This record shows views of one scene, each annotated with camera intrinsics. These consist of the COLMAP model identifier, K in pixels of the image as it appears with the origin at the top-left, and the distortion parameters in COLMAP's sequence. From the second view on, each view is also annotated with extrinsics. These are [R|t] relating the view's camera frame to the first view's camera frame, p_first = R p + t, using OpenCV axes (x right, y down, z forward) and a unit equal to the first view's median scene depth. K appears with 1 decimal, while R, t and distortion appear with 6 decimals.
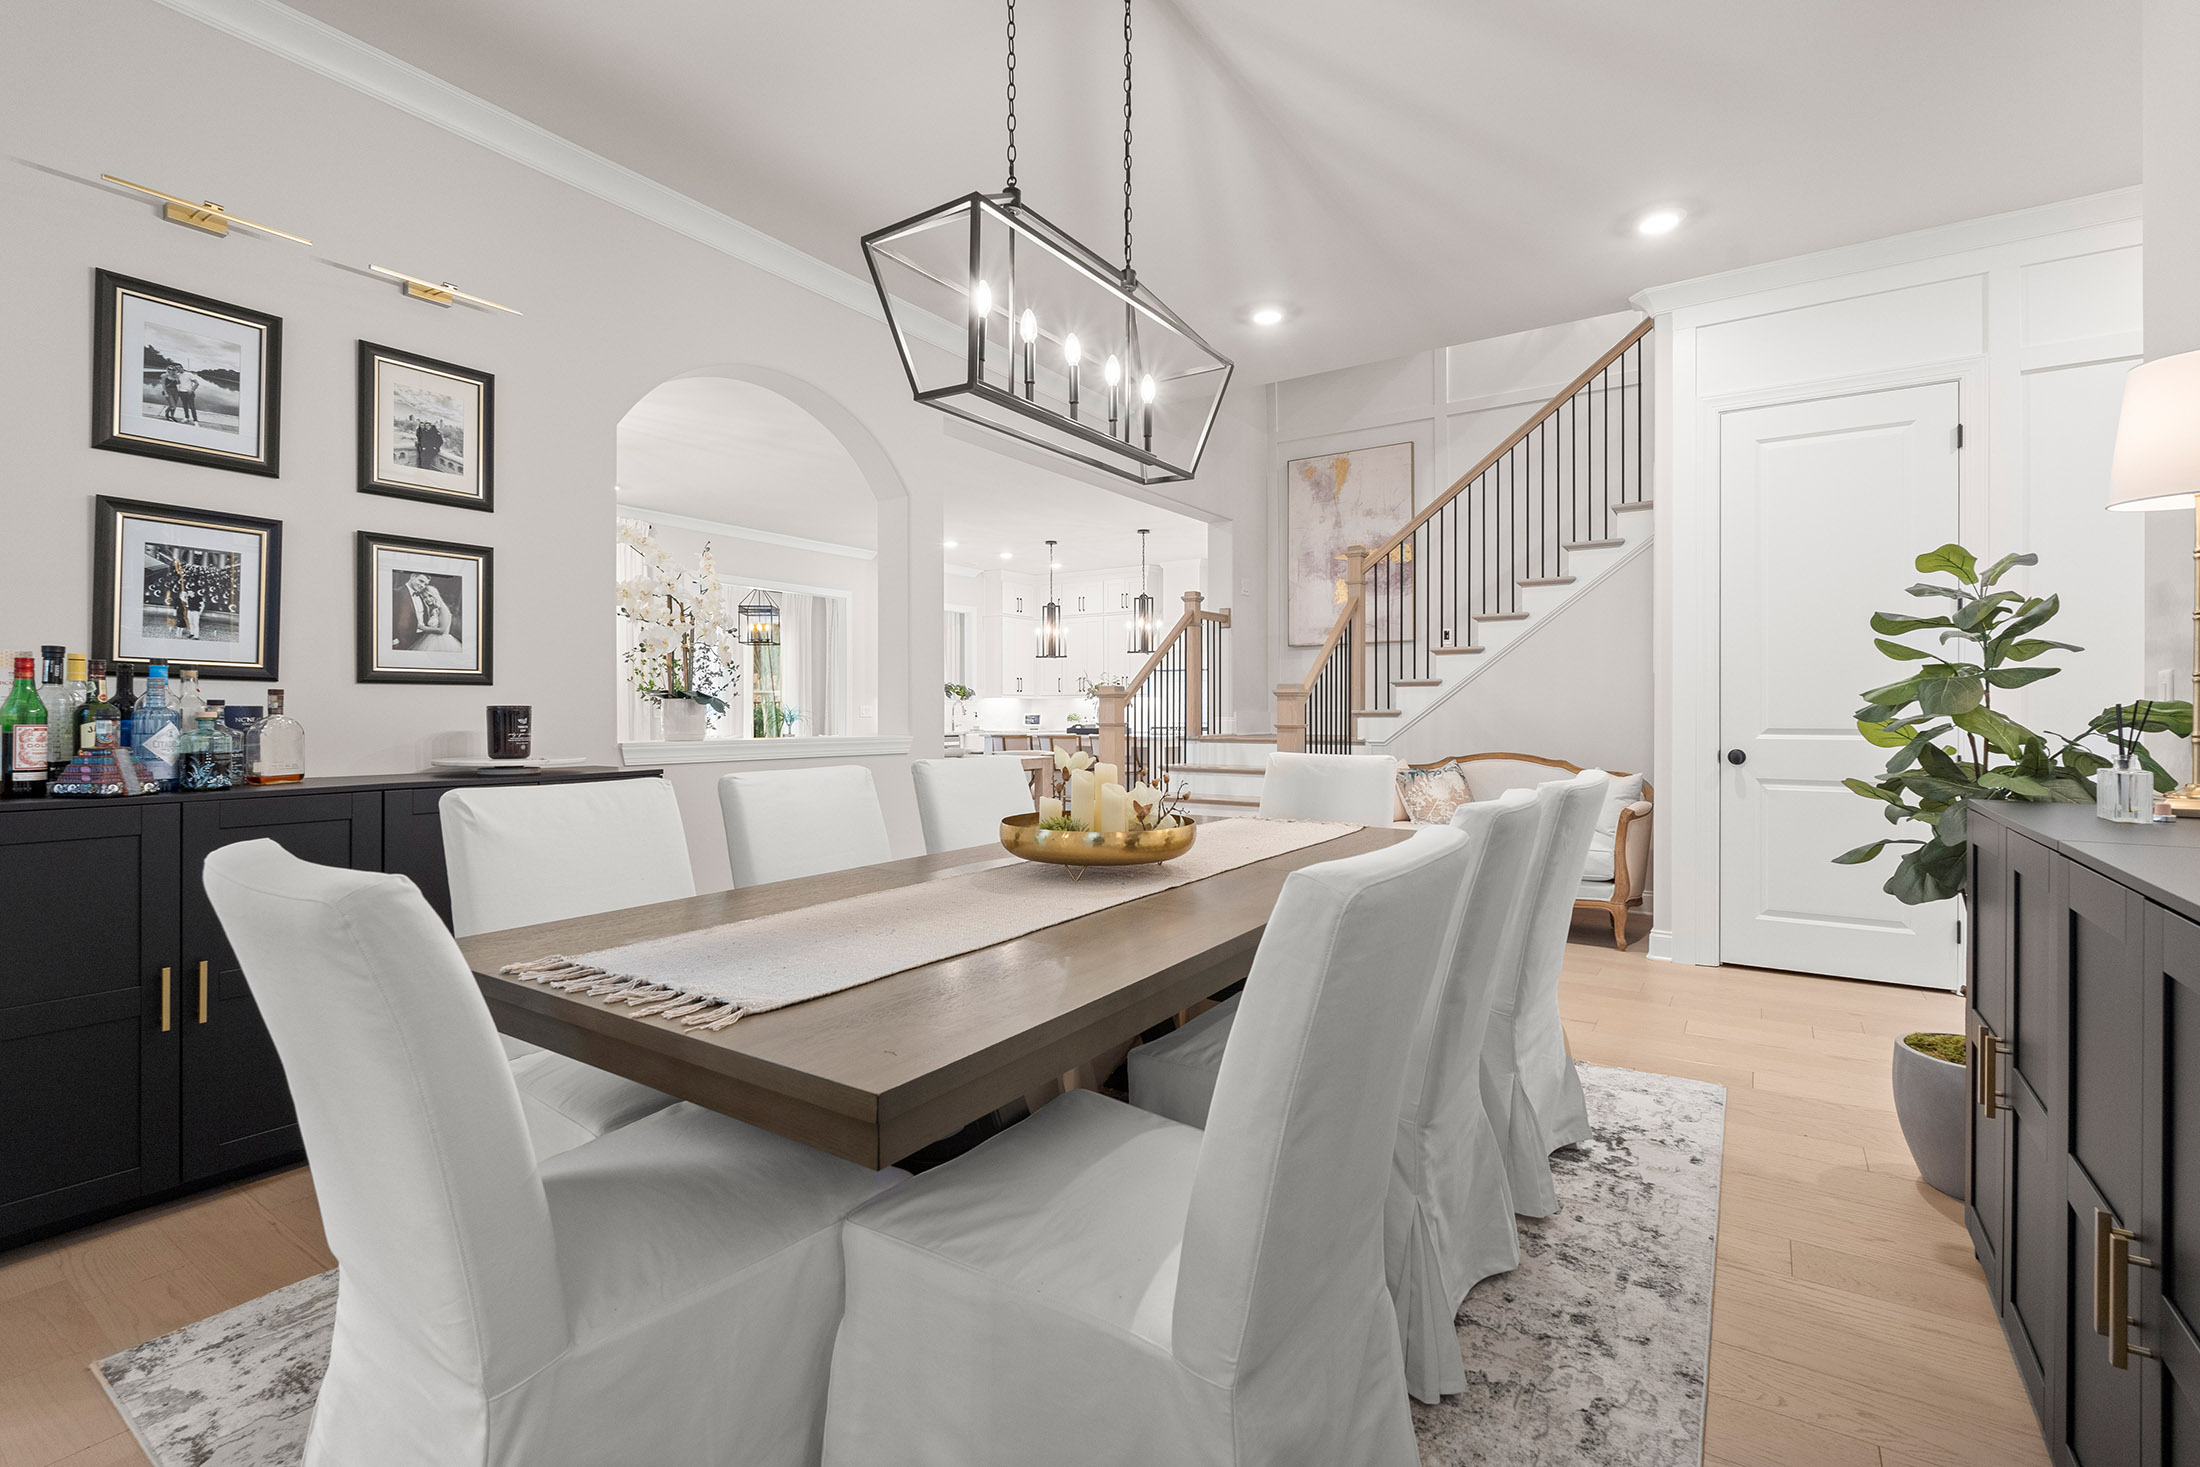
lens RADIAL K [[984.4, 0, 1106.1], [0, 984.4, 716.2], [0, 0, 1]] dist [-0.006293, 0.000869]
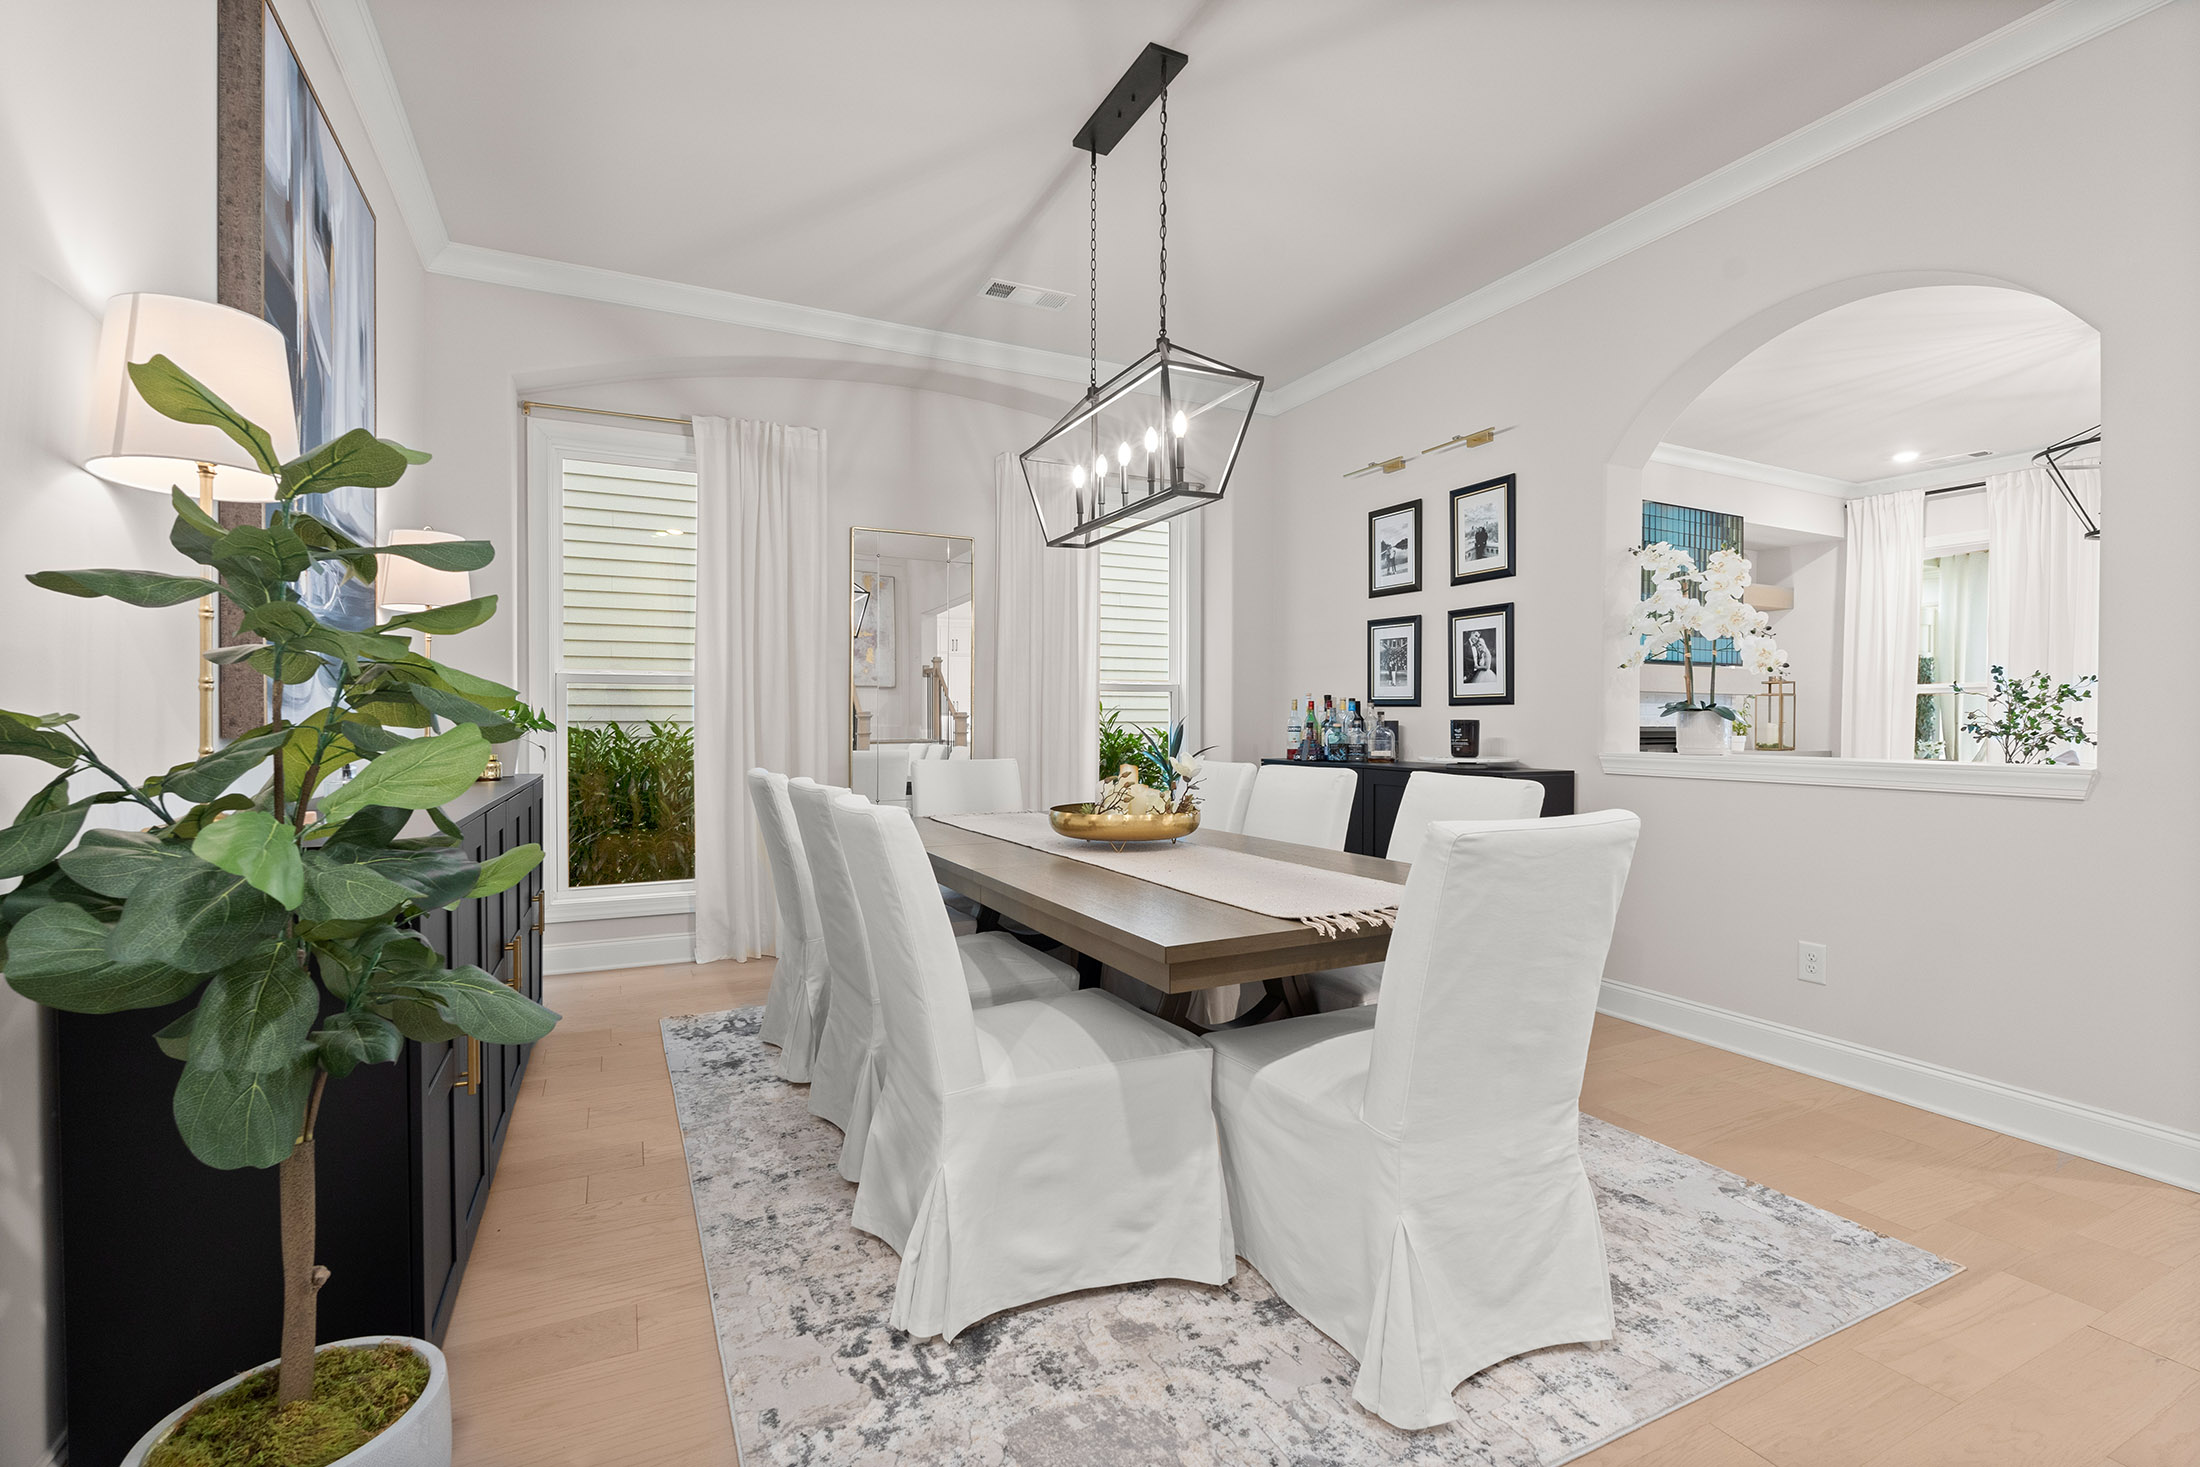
lens RADIAL K [[984.4, 0, 1108.0], [0, 984.4, 733.1], [0, 0, 1]] dist [-0.006293, 0.000869]
pose [[-0.496830, 0.009458, -0.867796, 0.982567], [-0.005571, 0.999885, 0.014087, -0.009403], [0.867830, 0.011833, -0.496720, 1.415396]]
